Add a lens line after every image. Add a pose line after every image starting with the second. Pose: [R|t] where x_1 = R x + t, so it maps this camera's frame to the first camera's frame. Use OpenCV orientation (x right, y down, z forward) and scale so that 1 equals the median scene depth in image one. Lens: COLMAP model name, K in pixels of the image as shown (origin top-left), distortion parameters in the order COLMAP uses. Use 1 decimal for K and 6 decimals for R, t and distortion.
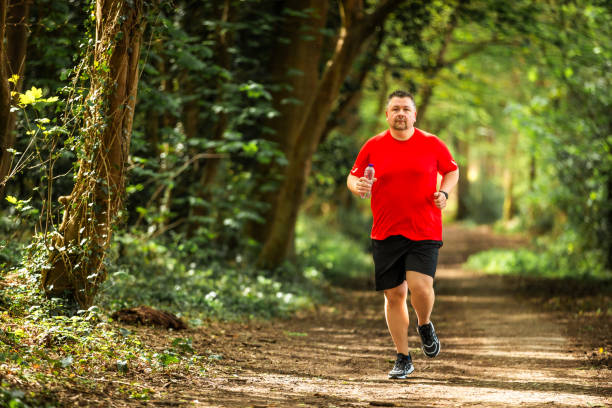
lens RADIAL K [[4003.7, 0, 306.0], [0, 4003.7, 204.0], [0, 0, 1]] dist [0.028851, 5.480190]
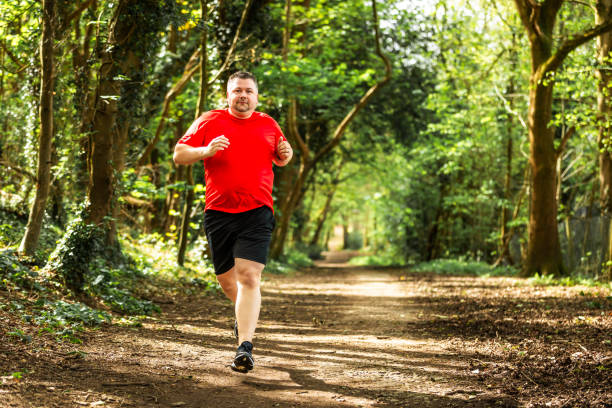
lens RADIAL K [[1750.5, 0, 337.5], [0, 1750.5, 203.5], [0, 0, 1]] dist [0.528171, 0.057625]
pose [[0.999255, -0.015959, 0.035125, -0.012627], [0.016805, 0.999572, -0.023934, 0.013379], [-0.034728, 0.024506, 0.999096, -0.212119]]
